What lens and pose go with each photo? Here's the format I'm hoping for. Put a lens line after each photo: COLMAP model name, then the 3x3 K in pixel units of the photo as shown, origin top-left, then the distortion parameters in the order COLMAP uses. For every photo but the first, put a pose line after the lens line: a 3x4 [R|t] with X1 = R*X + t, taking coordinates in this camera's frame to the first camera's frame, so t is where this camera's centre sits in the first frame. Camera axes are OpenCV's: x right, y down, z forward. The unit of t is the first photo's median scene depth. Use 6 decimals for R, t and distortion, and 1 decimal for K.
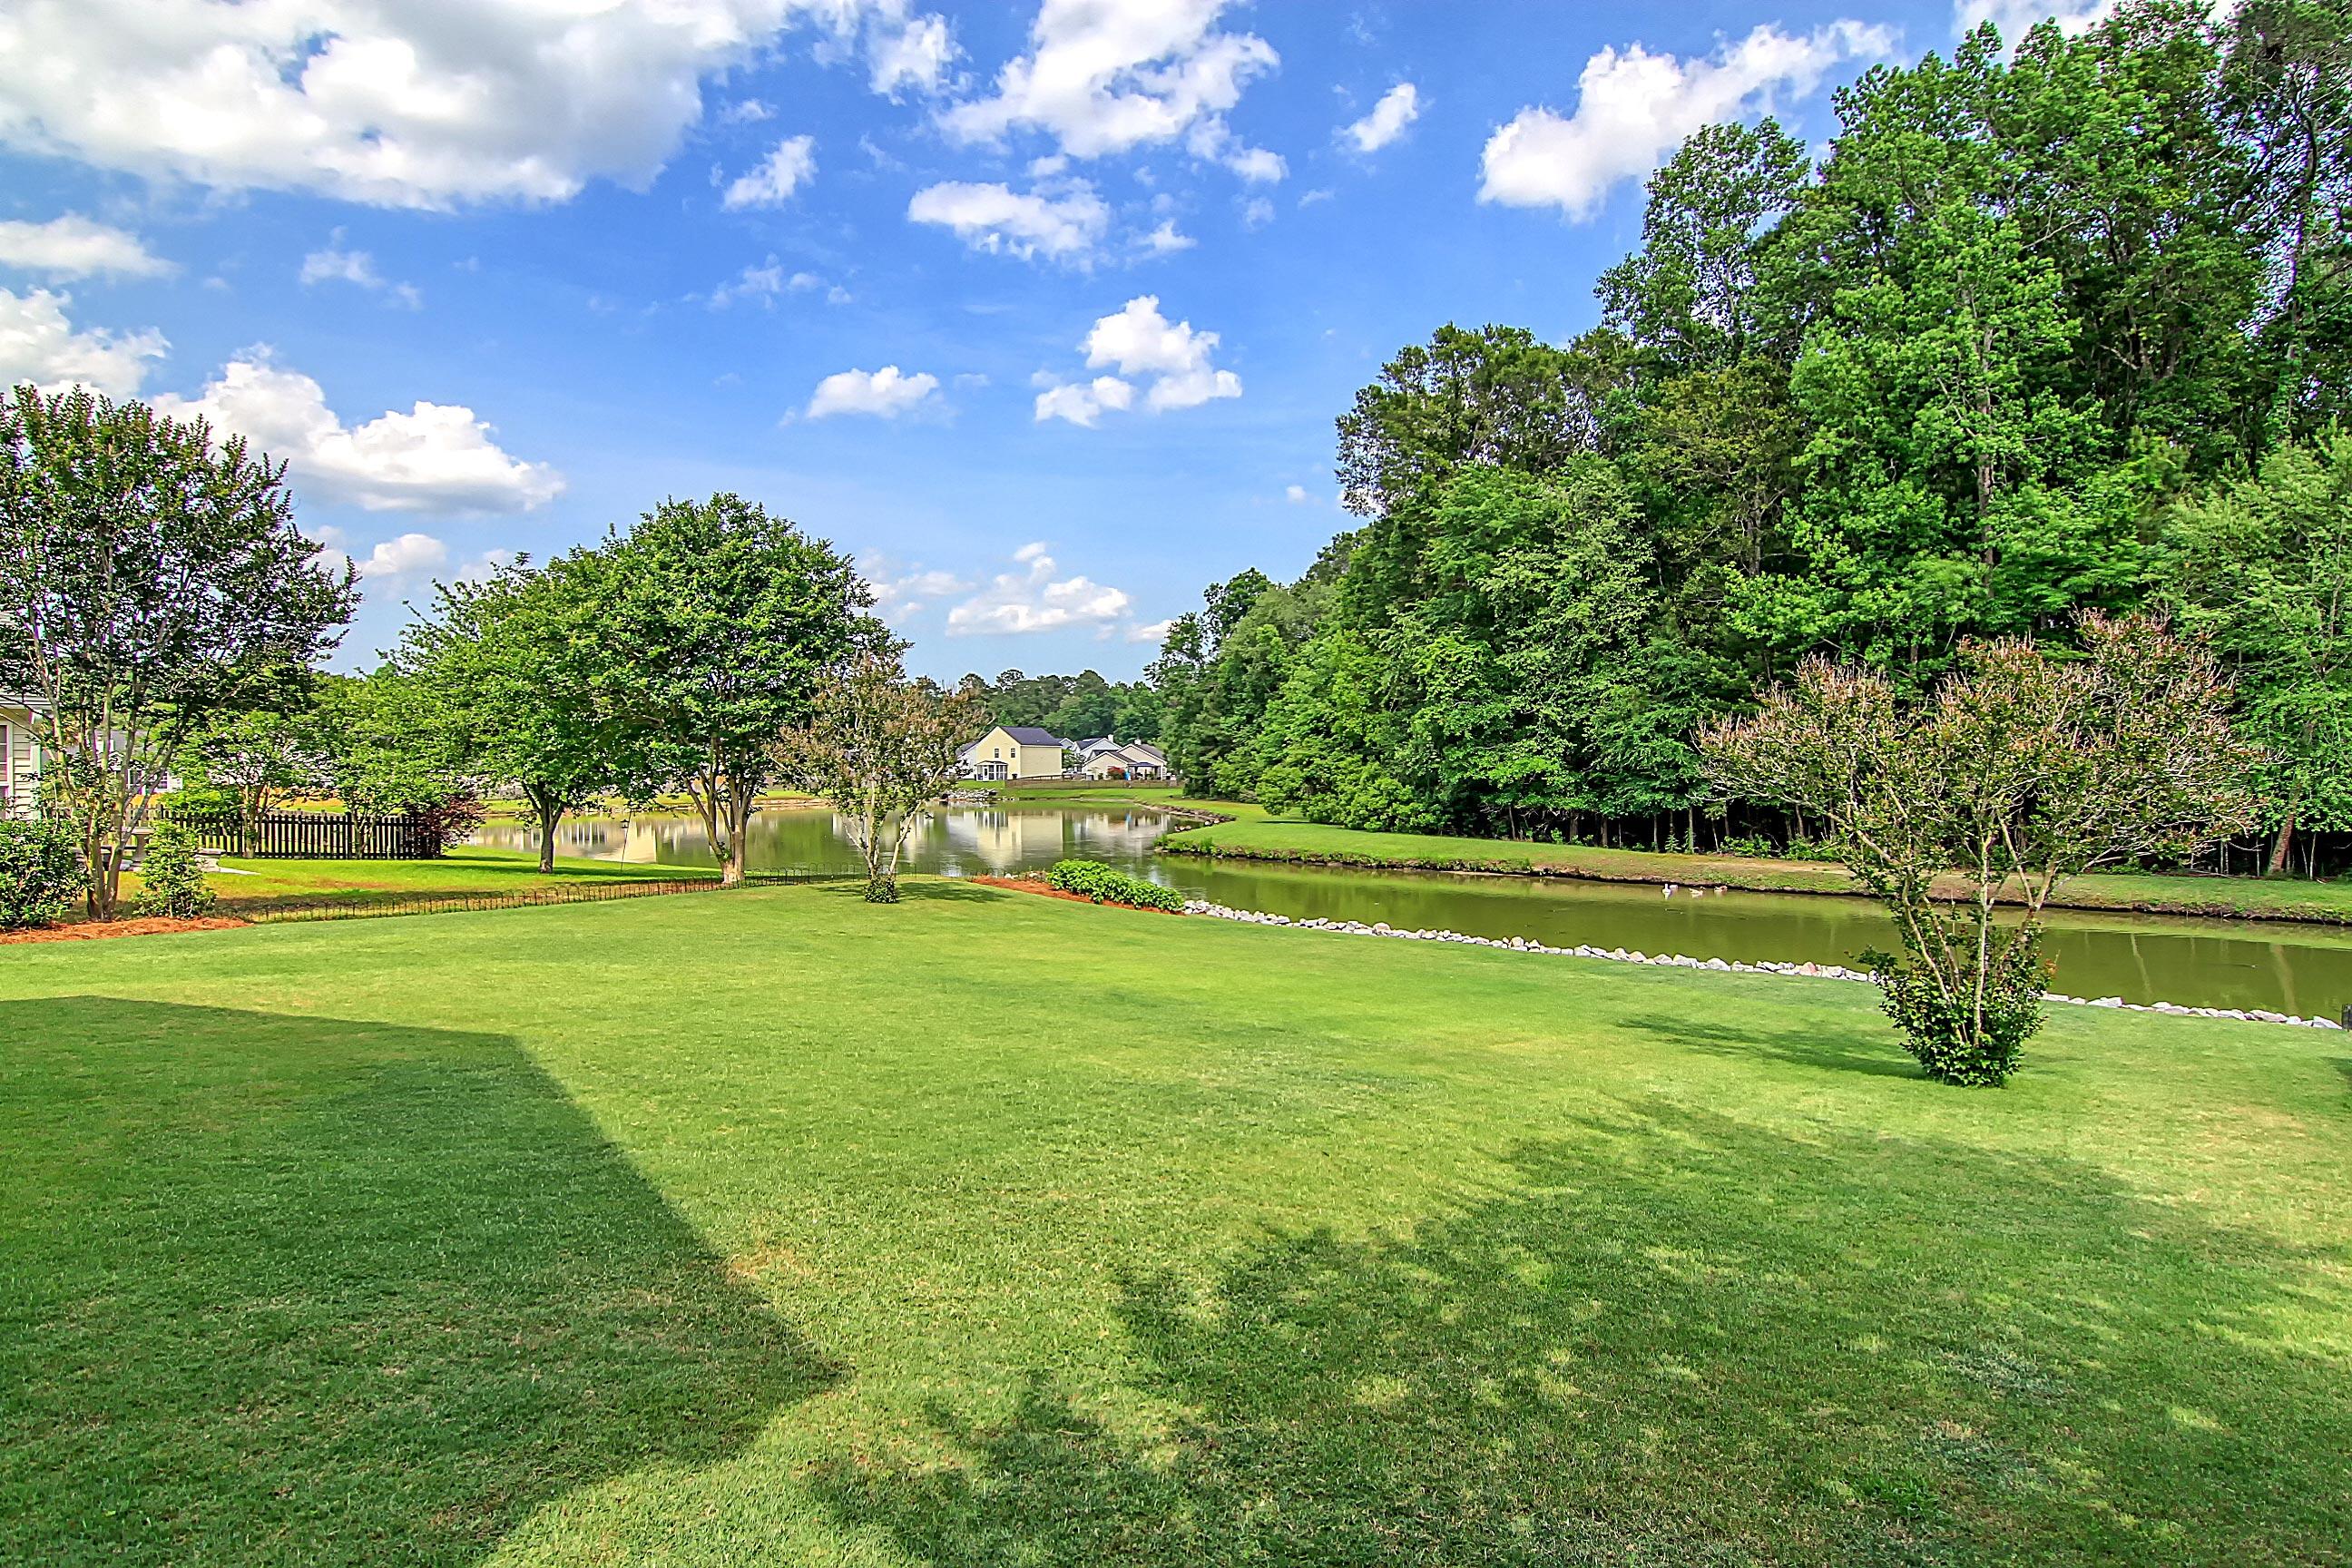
lens RADIAL K [[1184.1, 0, 1163.5], [0, 1184.1, 776.5], [0, 0, 1]] dist [-0.003504, -0.012208]
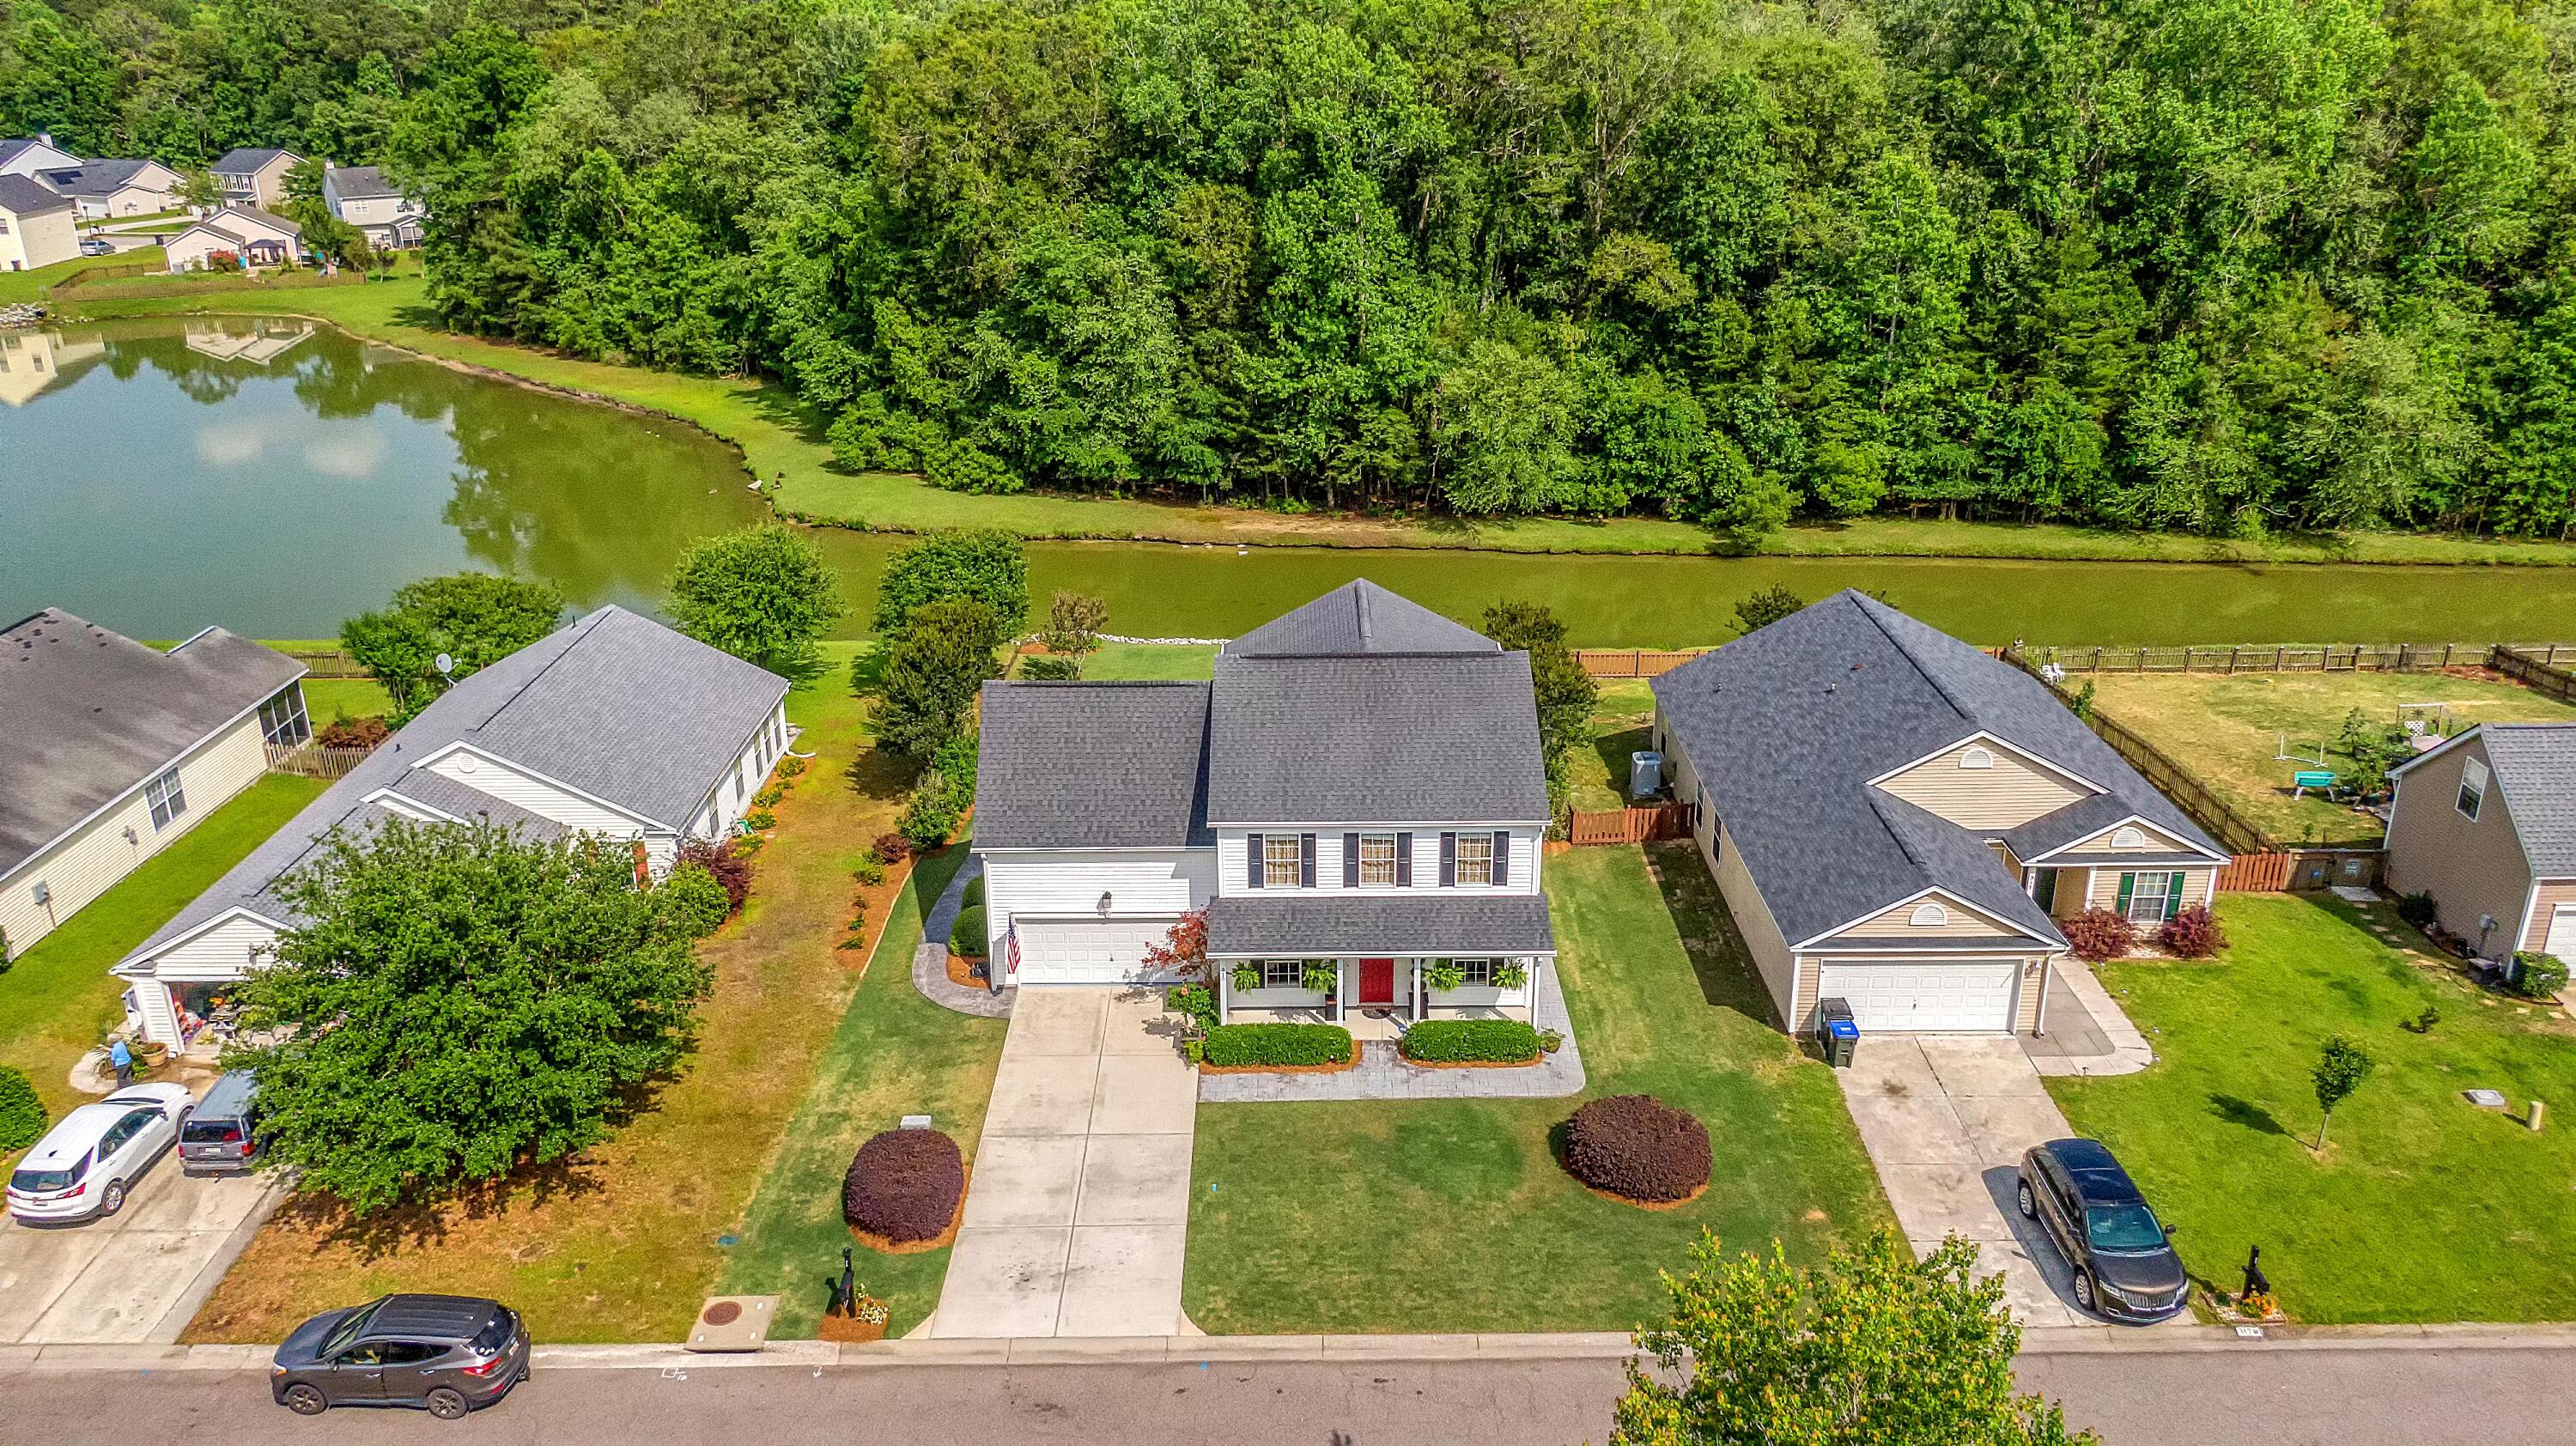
lens RADIAL K [[1805.3, 0, 1294.3], [0, 1805.3, 735.5], [0, 0, 1]] dist [0.073500, -0.050073]
pose [[0.780895, -0.231012, 0.580376, -0.993587], [0.004712, 0.931256, 0.364335, -0.556360], [-0.624645, -0.281772, 0.728302, -0.995275]]
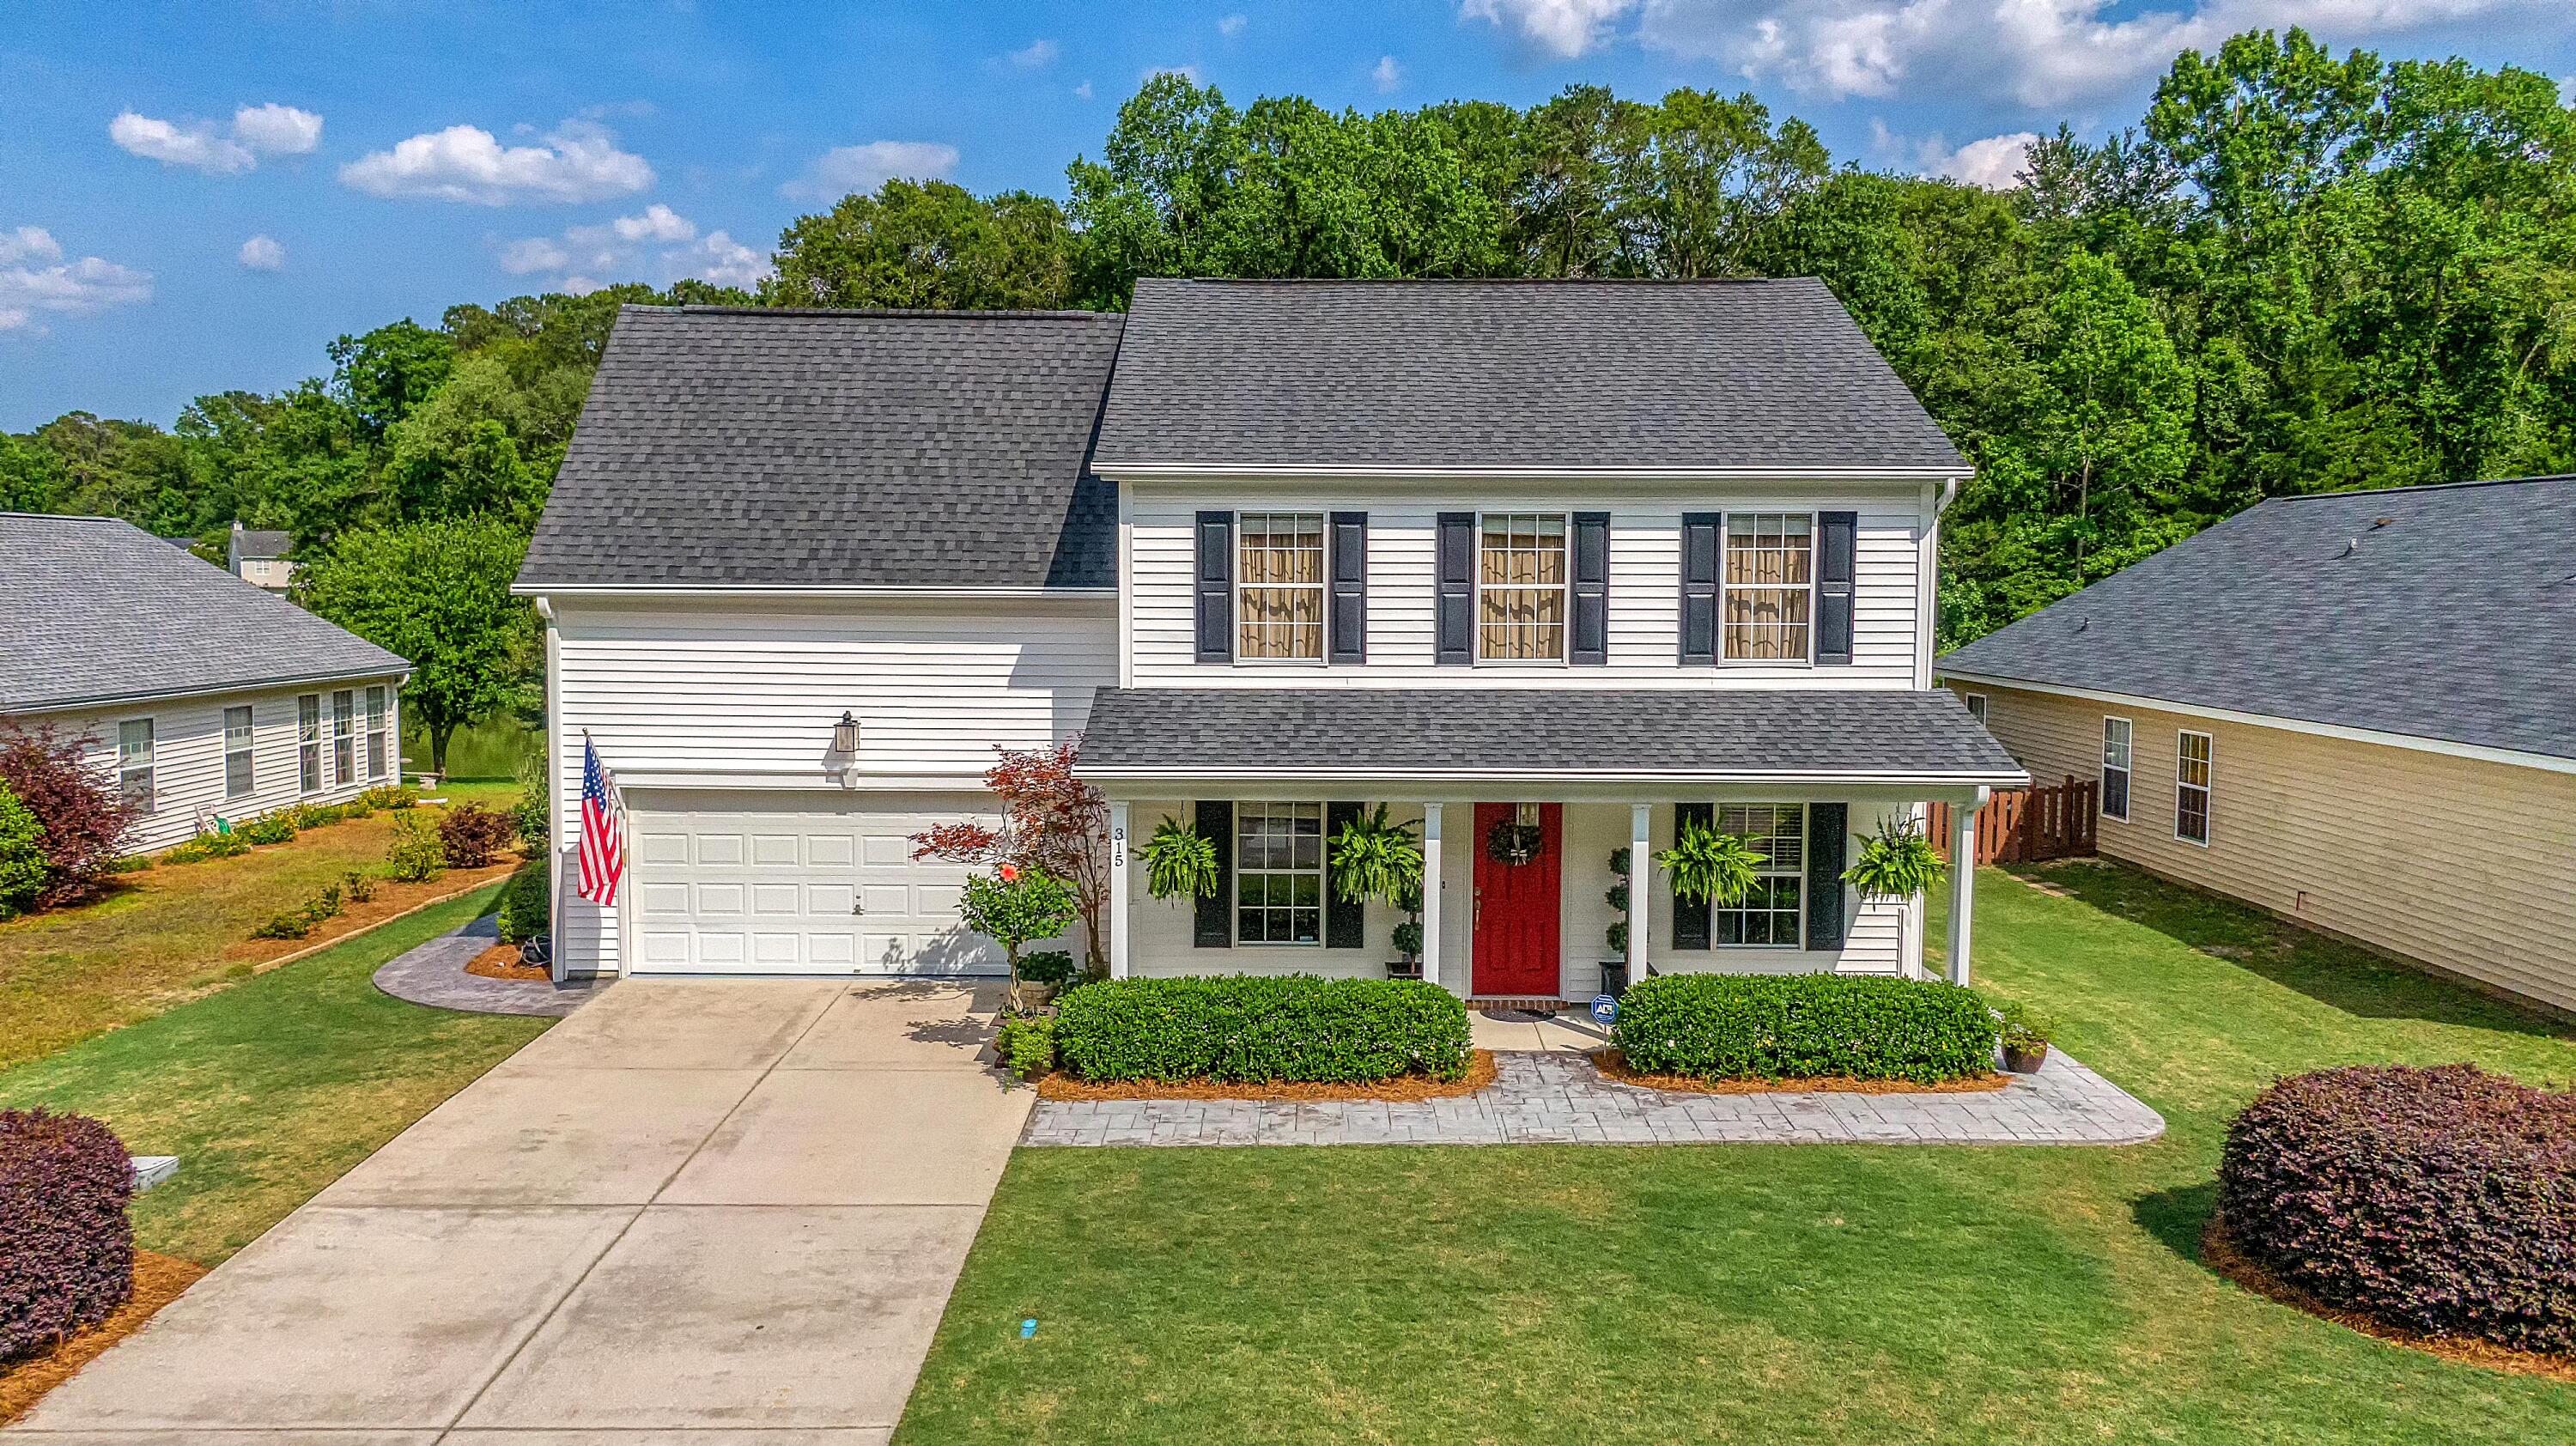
lens RADIAL K [[1837.8, 0, 1288.0], [0, 1837.8, 723.0], [0, 0, 1]] dist [0.050133, -0.051459]
pose [[0.781129, -0.039139, 0.623142, -0.645760], [-0.007934, 0.997331, 0.072587, -0.071910], [-0.624320, -0.061644, 0.778733, -0.547710]]
